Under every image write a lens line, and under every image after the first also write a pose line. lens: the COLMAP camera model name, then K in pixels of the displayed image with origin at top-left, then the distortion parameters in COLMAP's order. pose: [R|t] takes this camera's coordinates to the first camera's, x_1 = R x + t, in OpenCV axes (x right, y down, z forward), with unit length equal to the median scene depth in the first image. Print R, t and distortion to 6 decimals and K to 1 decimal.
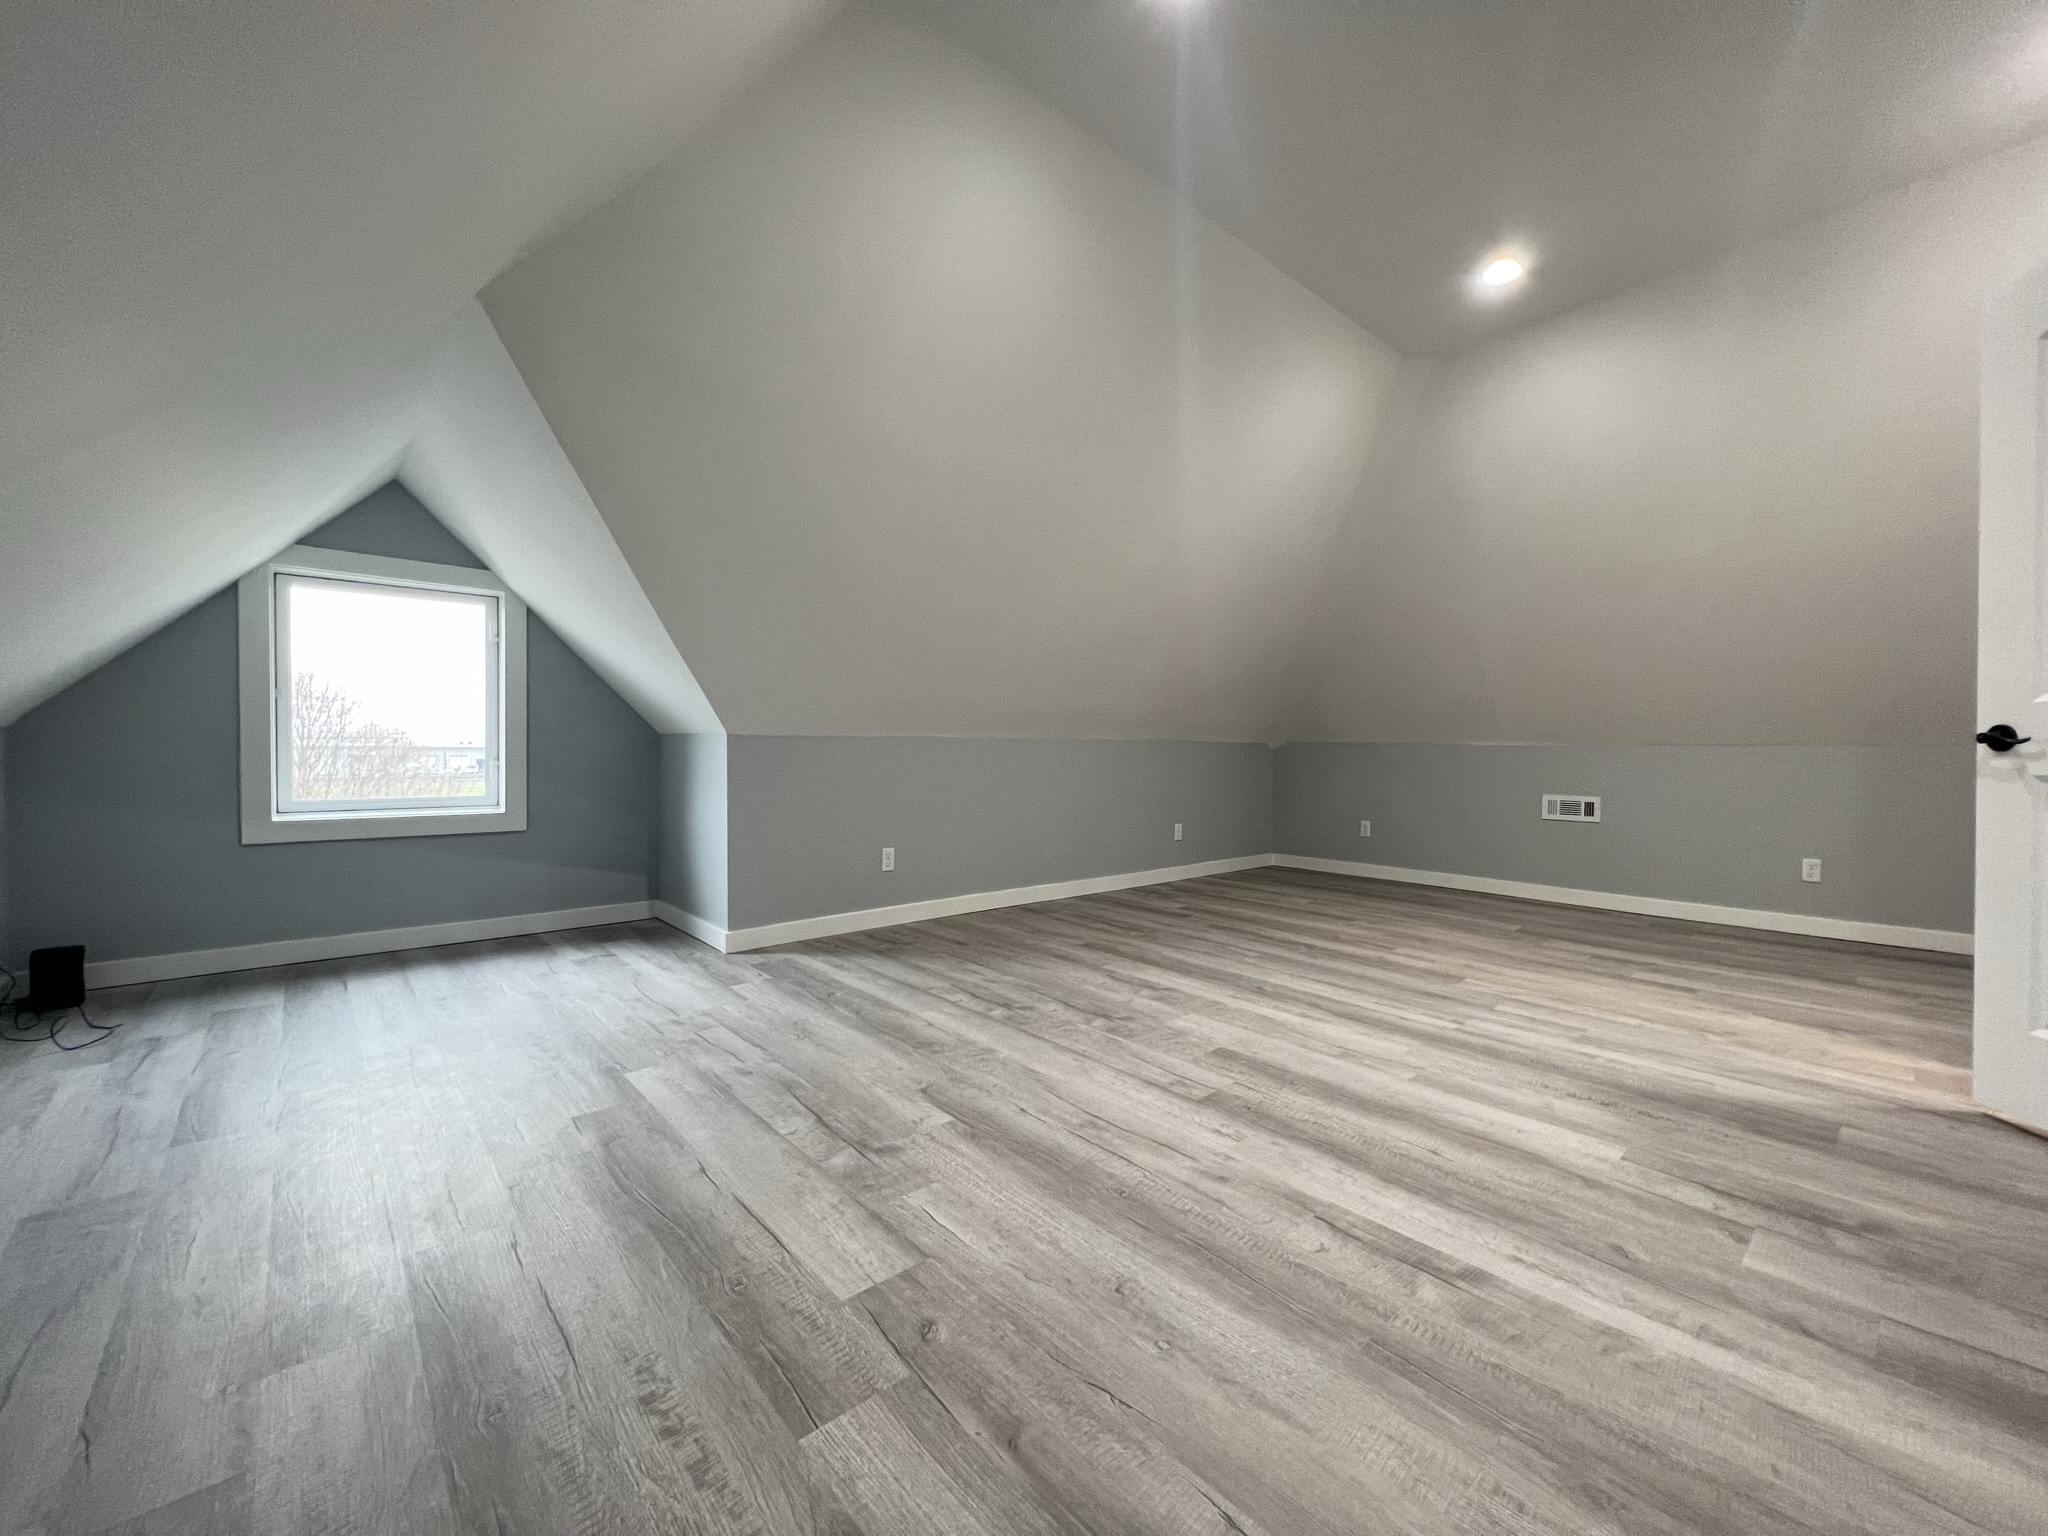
lens RADIAL K [[821.4, 0, 1021.7], [0, 821.4, 772.8], [0, 0, 1]] dist [-0.003663, -0.000330]
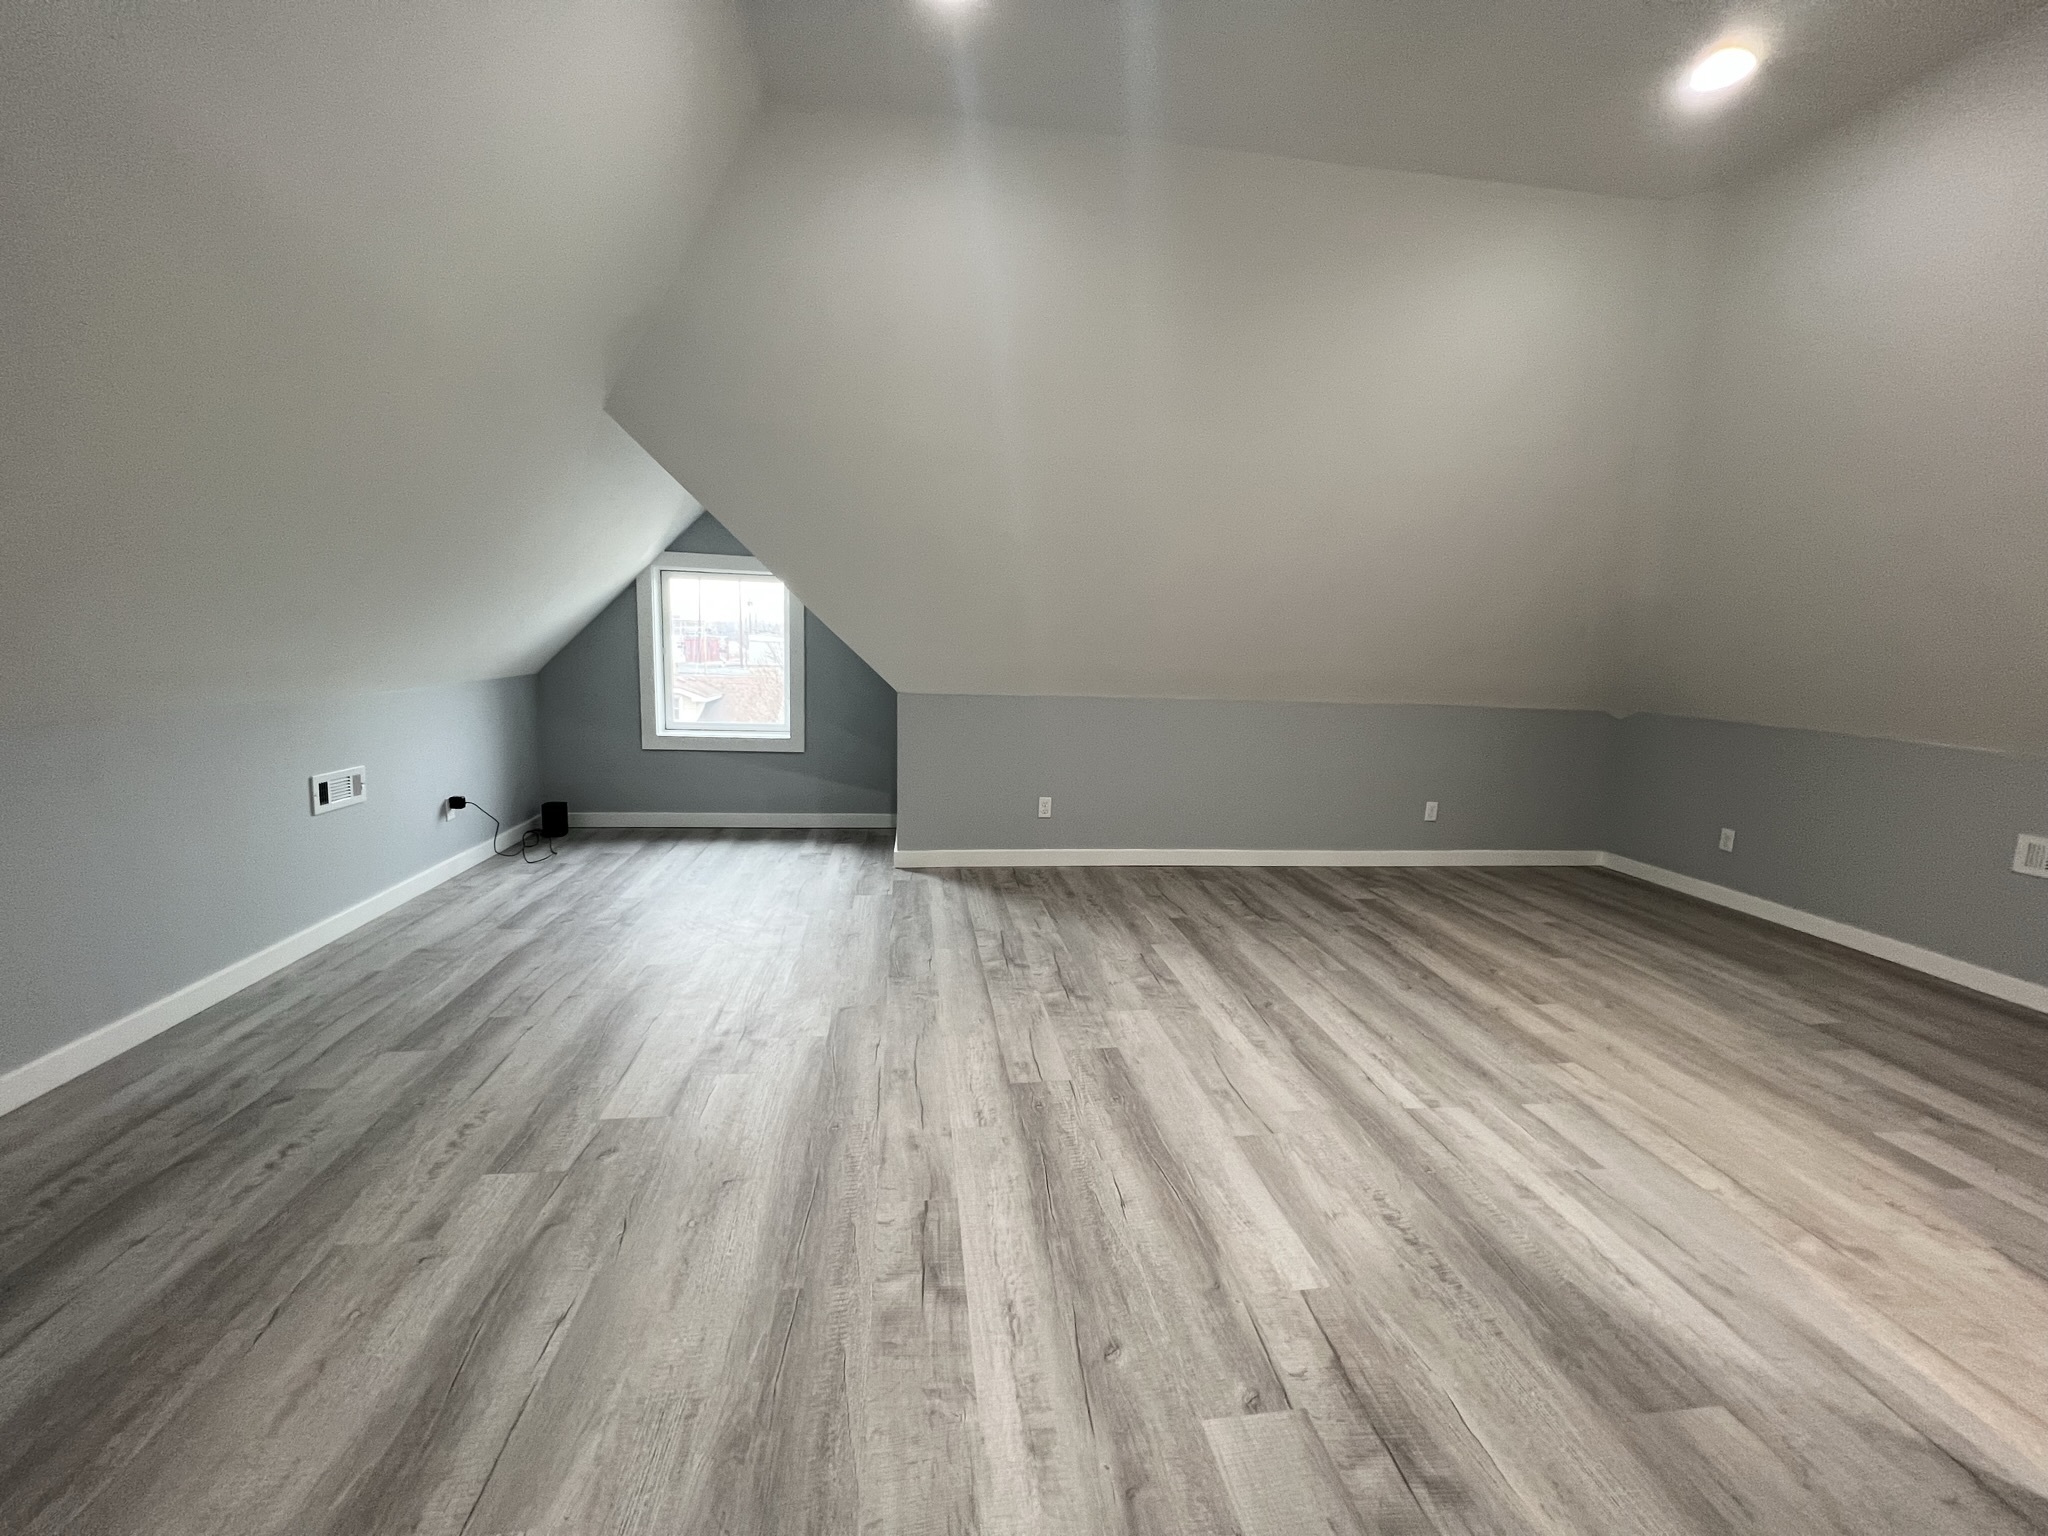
lens RADIAL K [[821.4, 0, 1026.6], [0, 821.4, 769.8], [0, 0, 1]] dist [-0.003663, -0.000330]
pose [[0.834573, 0.108080, -0.540191, 0.609083], [-0.046656, 0.990910, 0.126177, -0.124000], [0.548918, -0.080100, 0.832029, 0.099662]]
